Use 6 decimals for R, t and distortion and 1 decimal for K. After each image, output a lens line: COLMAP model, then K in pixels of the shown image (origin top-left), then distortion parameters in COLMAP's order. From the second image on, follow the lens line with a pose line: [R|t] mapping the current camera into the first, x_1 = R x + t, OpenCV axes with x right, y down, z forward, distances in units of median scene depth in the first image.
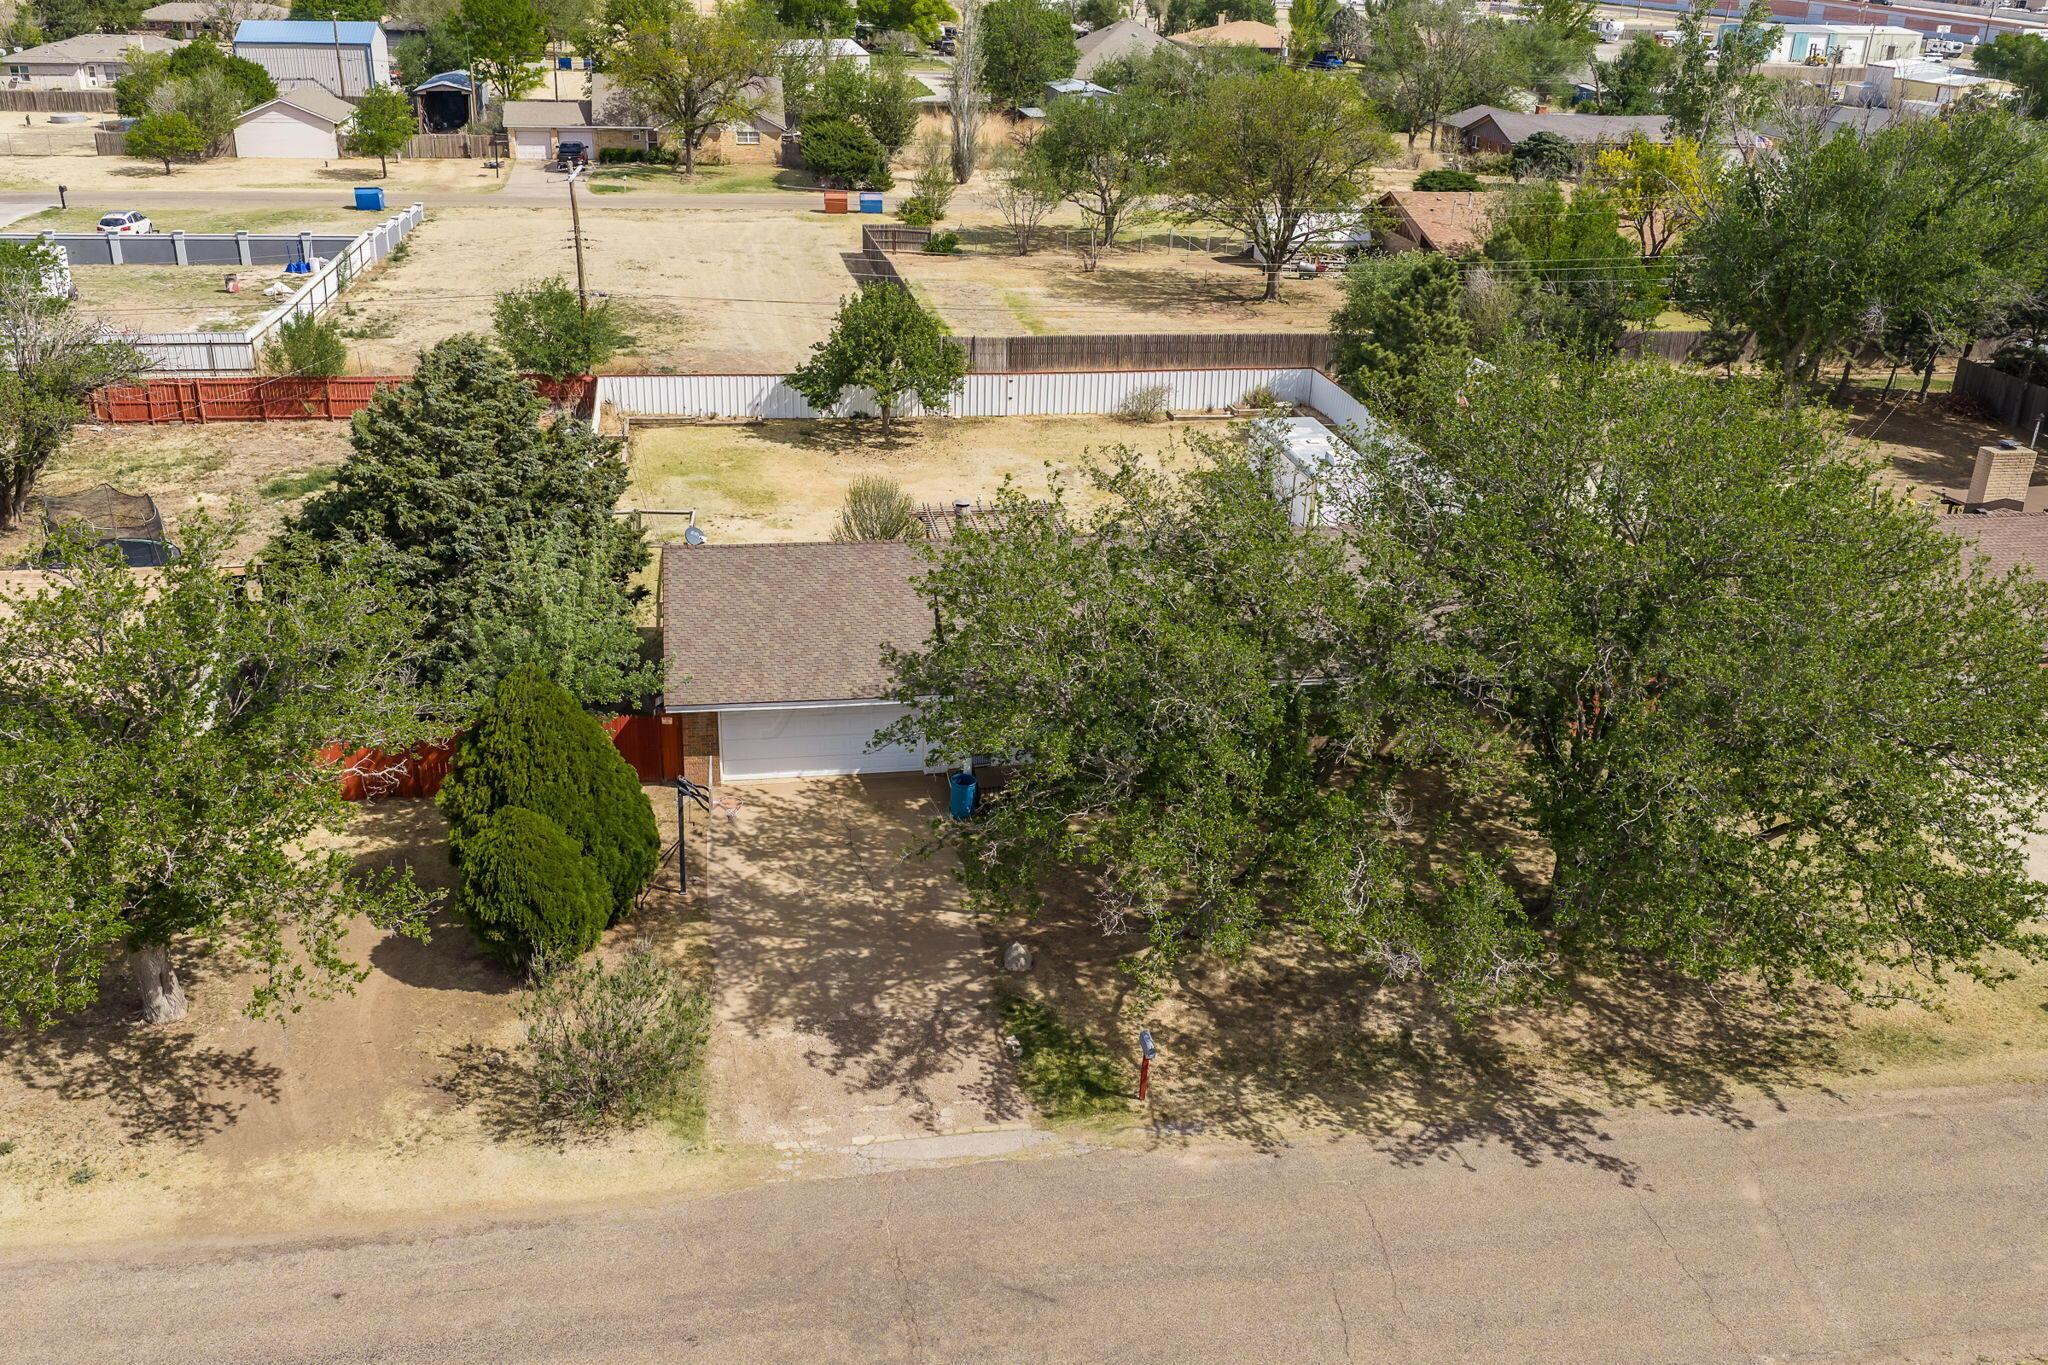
lens RADIAL K [[1740.4, 0, 1022.4], [0, 1740.4, 729.3], [0, 0, 1]] dist [0.043811, -0.058047]
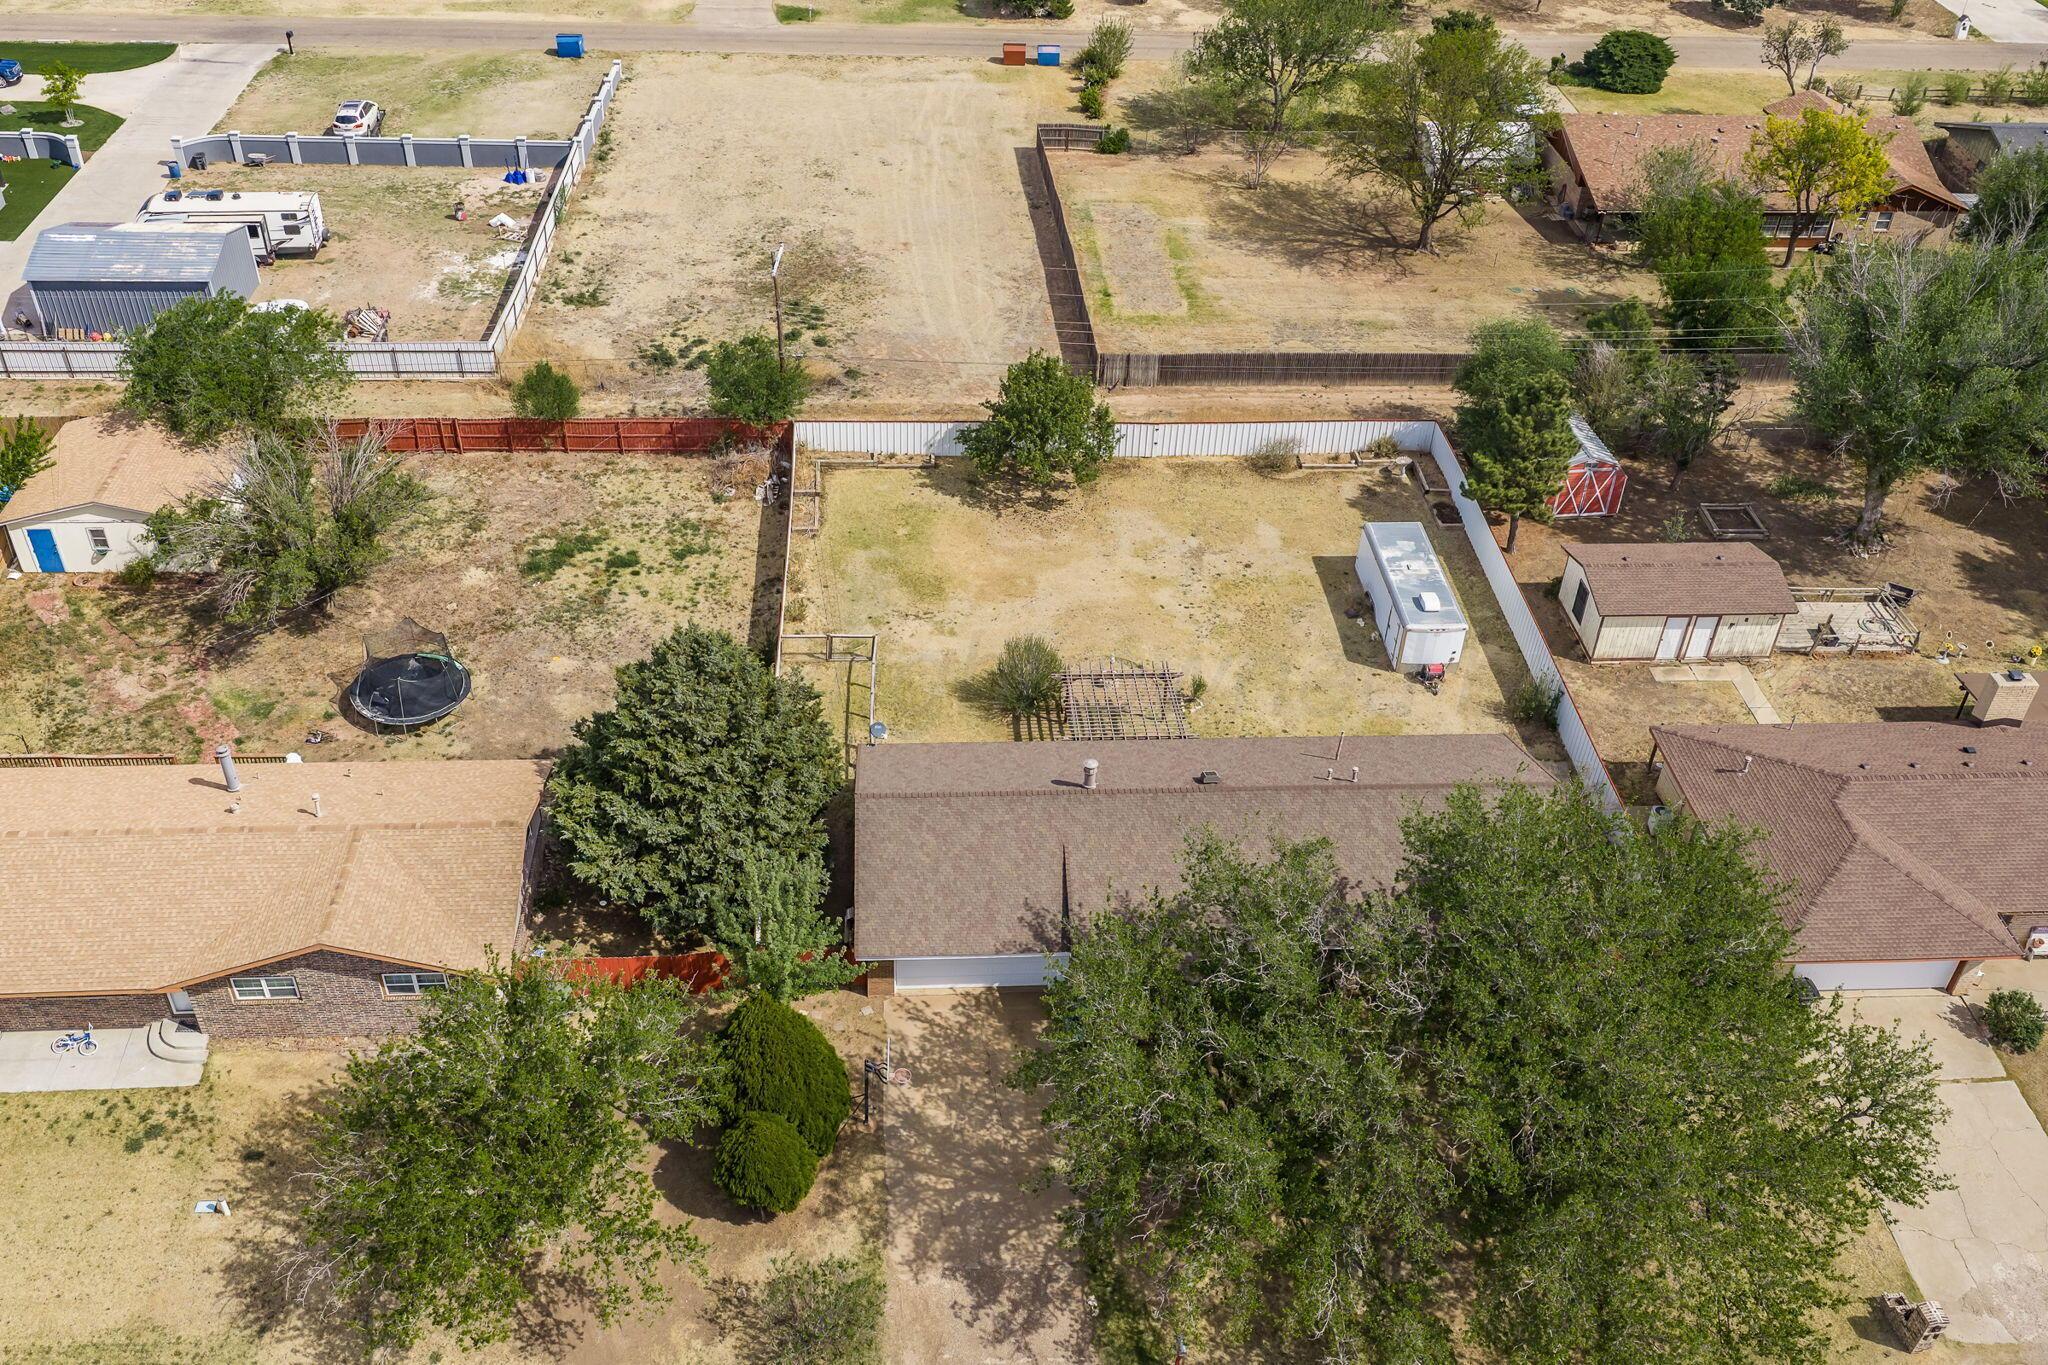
lens RADIAL K [[1780.0, 0, 1024.0], [0, 1780.0, 682.5], [0, 0, 1]] dist [0.014205, -0.020172]
pose [[0.994684, 0.067949, -0.077380, 0.014050], [-0.048760, 0.972607, 0.227284, -0.566970], [0.090704, -0.222302, 0.970749, -0.275942]]
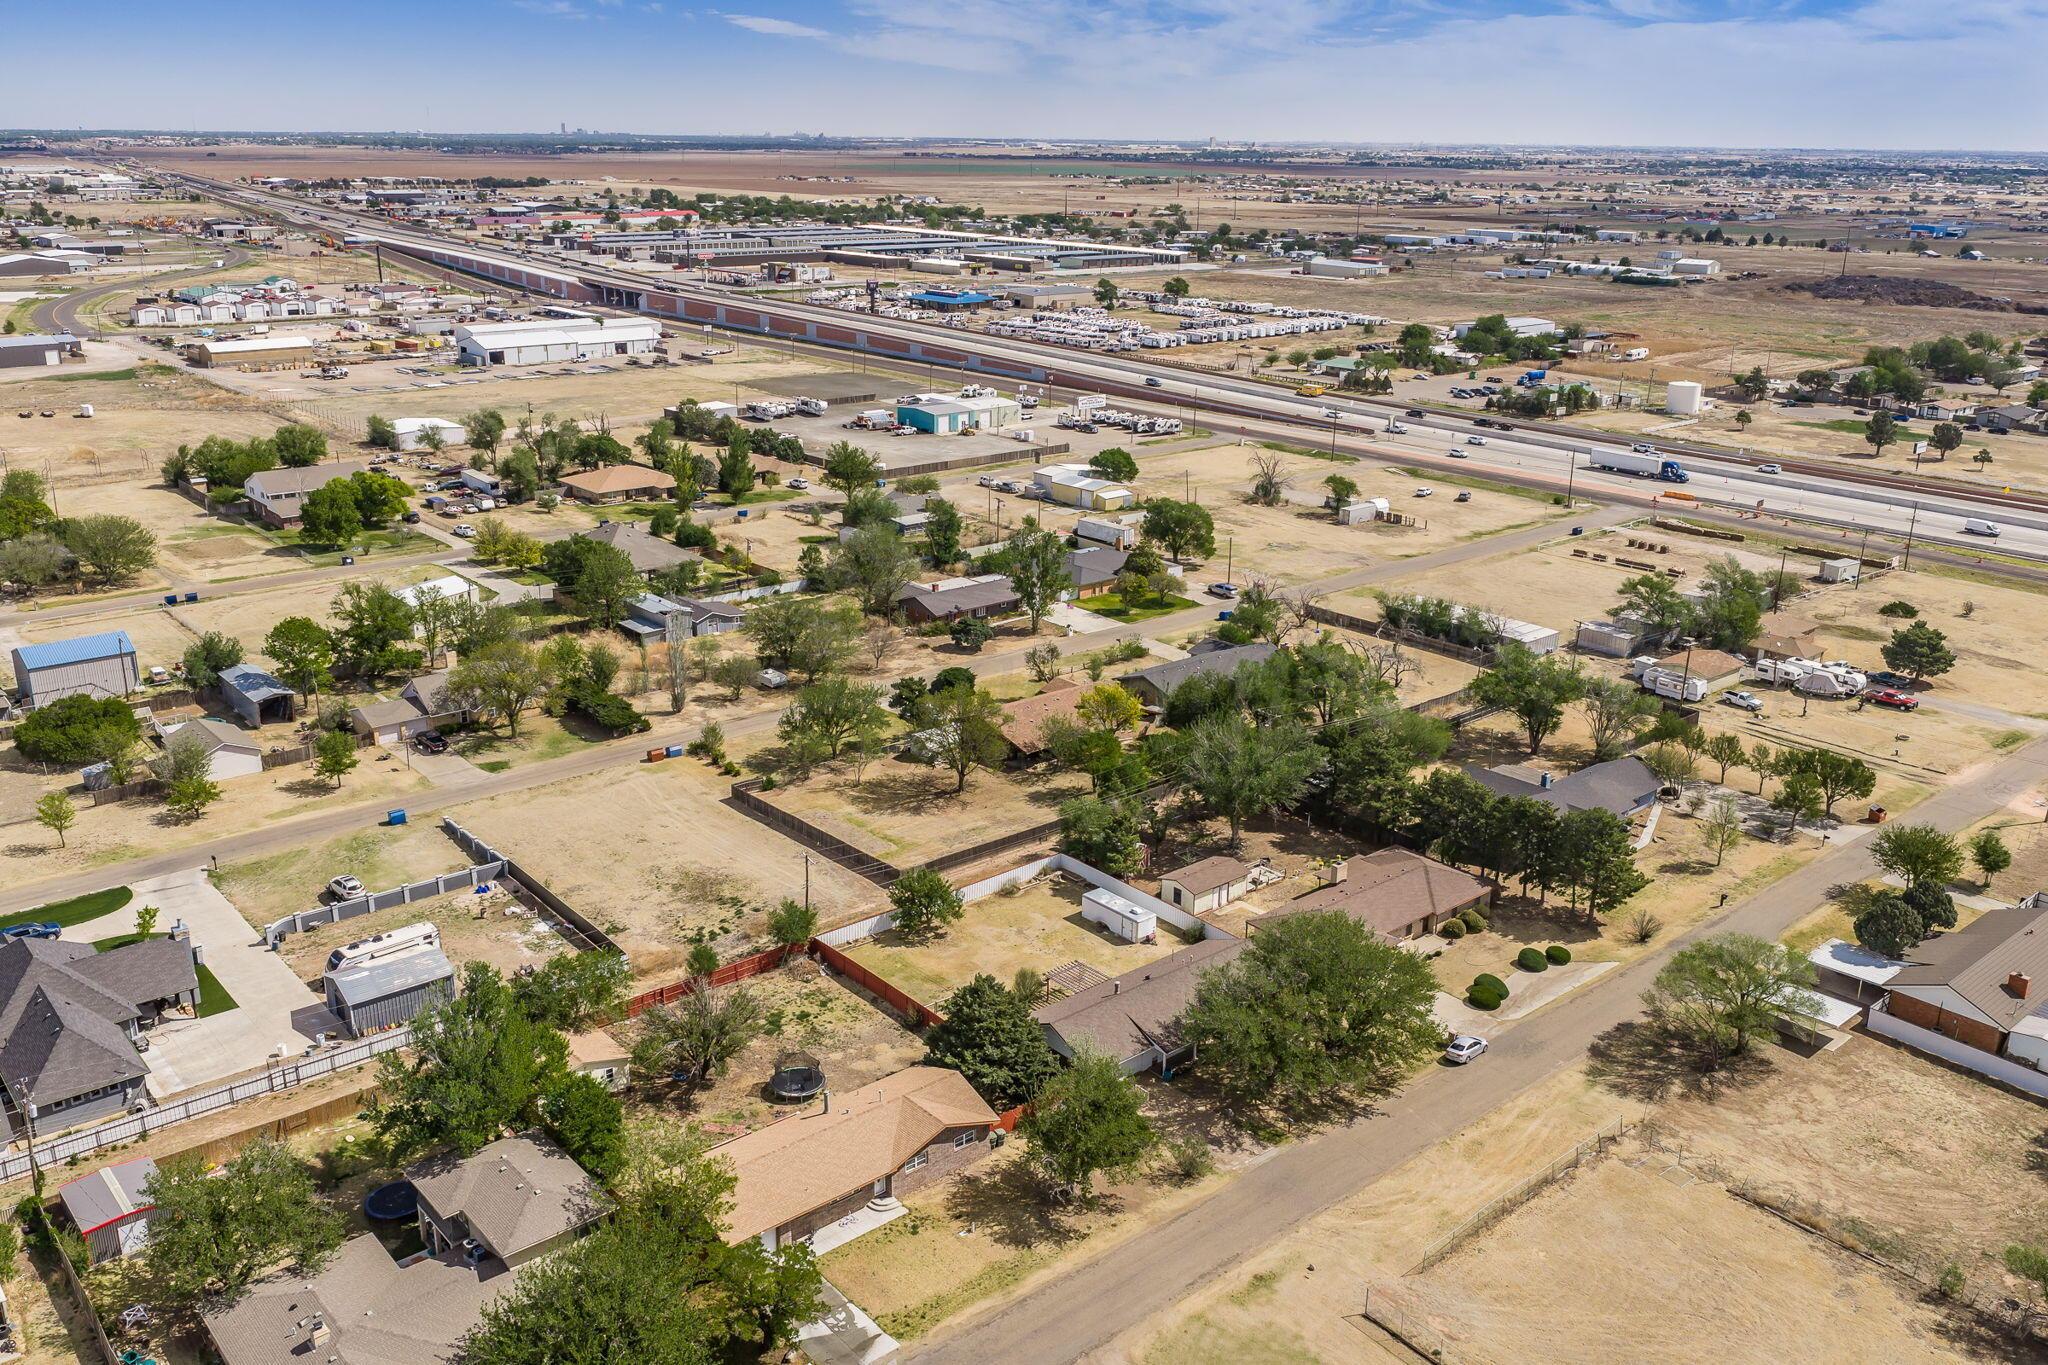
lens RADIAL K [[1708.3, 0, 1020.8], [0, 1708.3, 720.2], [0, 0, 1]] dist [0.017647, -0.026171]
pose [[0.854388, -0.187851, 0.484493, -1.900646], [0.226660, 0.973722, -0.022170, -0.674611], [-0.467597, 0.128757, 0.874514, -2.015058]]
